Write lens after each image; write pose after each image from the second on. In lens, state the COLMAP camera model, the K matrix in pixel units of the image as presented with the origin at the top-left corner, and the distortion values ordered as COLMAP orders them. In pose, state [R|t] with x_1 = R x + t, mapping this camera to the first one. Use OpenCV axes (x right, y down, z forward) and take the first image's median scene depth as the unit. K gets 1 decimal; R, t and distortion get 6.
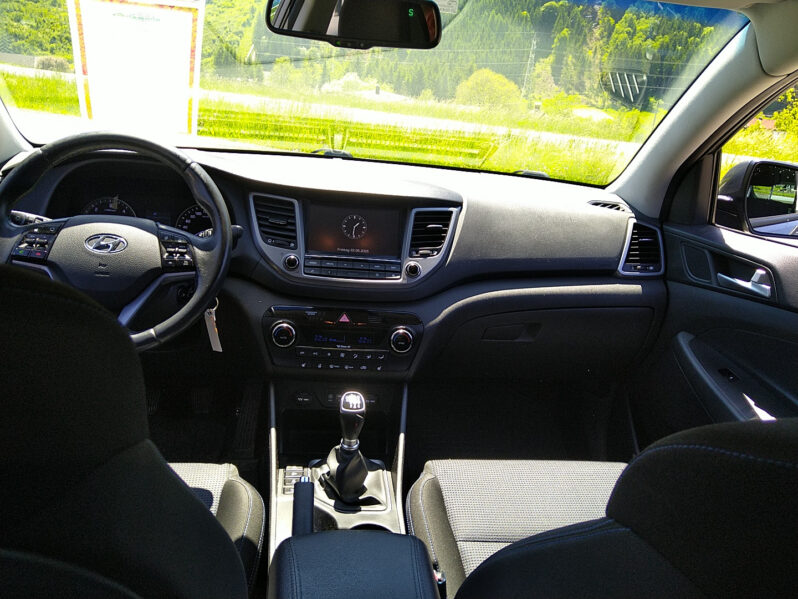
lens RADIAL K [[600.5, 0, 399.0], [0, 600.5, 299.5], [0, 0, 1]] dist [0.051045, -0.067214]
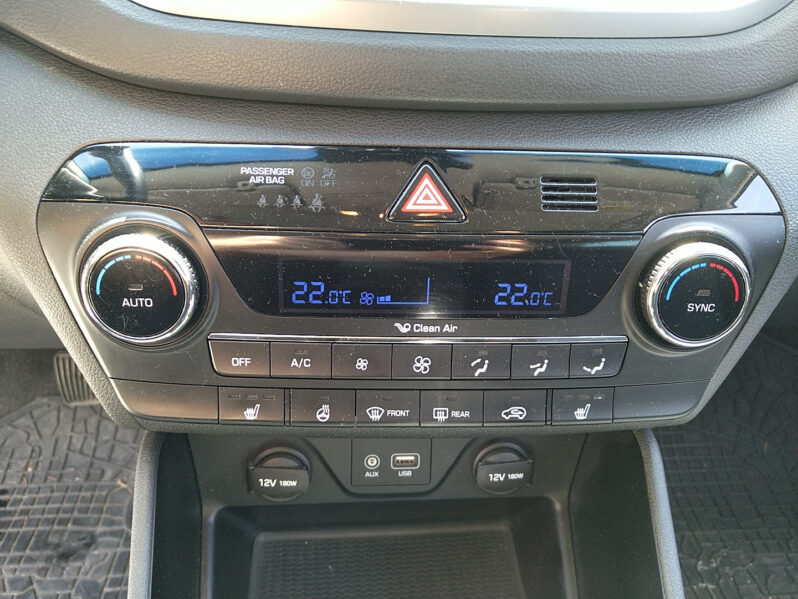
lens RADIAL K [[627.5, 0, 399.0], [0, 627.5, 299.5], [0, 0, 1]] dist [0.004373, -0.002085]
pose [[0.998715, -0.018418, -0.047224, -0.089366], [0.028510, 0.974423, 0.222904, 0.016776], [0.041911, -0.223964, 0.973696, 0.764134]]
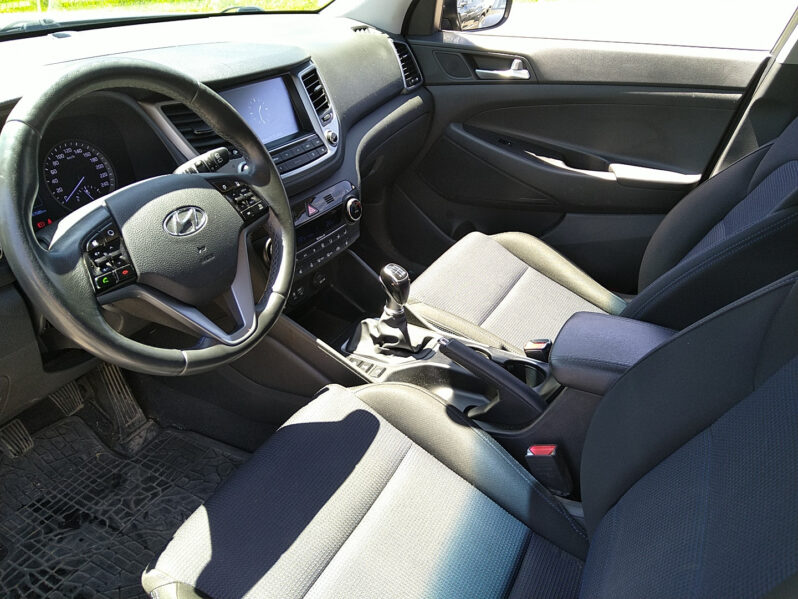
lens RADIAL K [[600.5, 0, 399.0], [0, 600.5, 299.5], [0, 0, 1]] dist [0.051045, -0.067214]
pose [[0.589039, -0.481652, 0.648880, -0.688983], [0.268020, 0.873957, 0.405420, -0.191719], [-0.762364, -0.064896, 0.643886, 0.257859]]
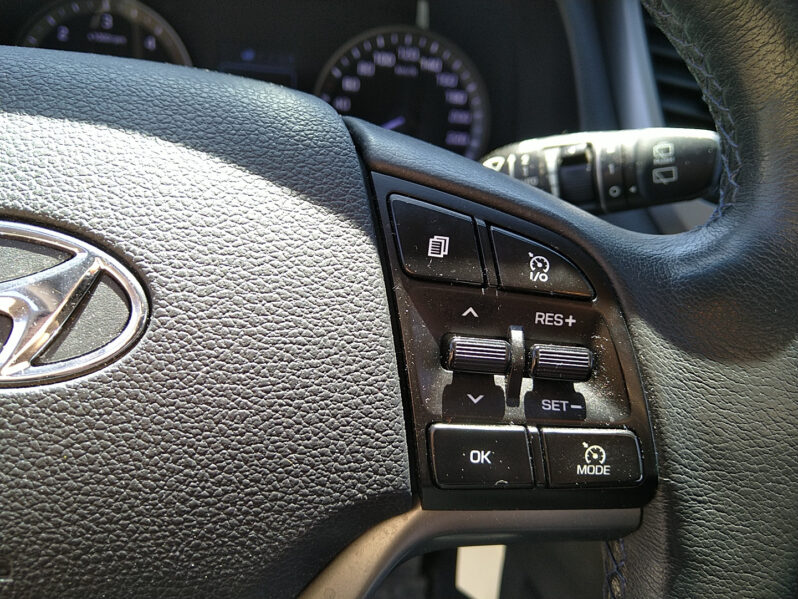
lens RADIAL K [[644.6, 0, 399.0], [0, 644.6, 299.5], [0, 0, 1]] dist [0.001745, -0.008299]
pose [[0.995009, 0.068736, -0.072335, -0.317170], [-0.052742, 0.977651, 0.203511, -0.098085], [0.084707, -0.198680, 0.976397, 0.714060]]
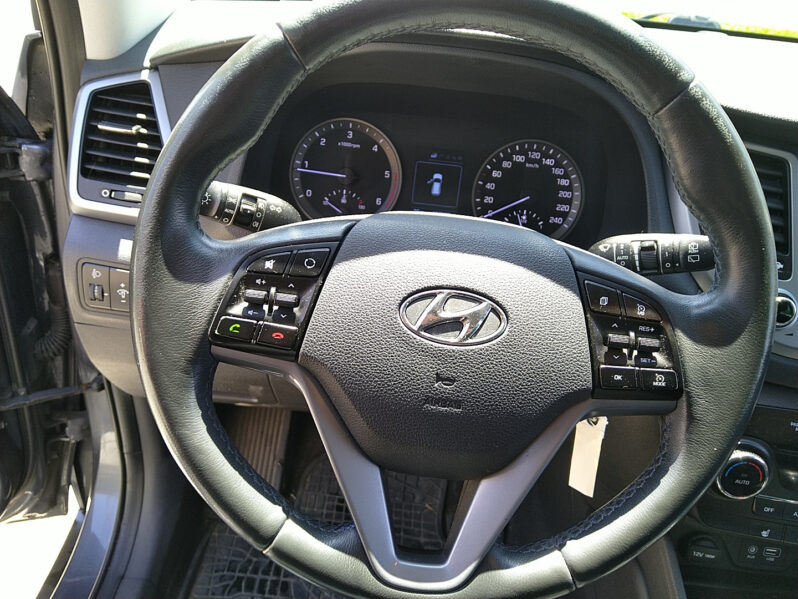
lens RADIAL K [[627.5, 0, 399.0], [0, 627.5, 299.5], [0, 0, 1]] dist [0.004373, -0.002085]
pose [[0.985910, 0.096608, -0.136560, -0.375784], [-0.066255, 0.975127, 0.211513, -0.143166], [0.153597, -0.199485, 0.967788, 0.517087]]
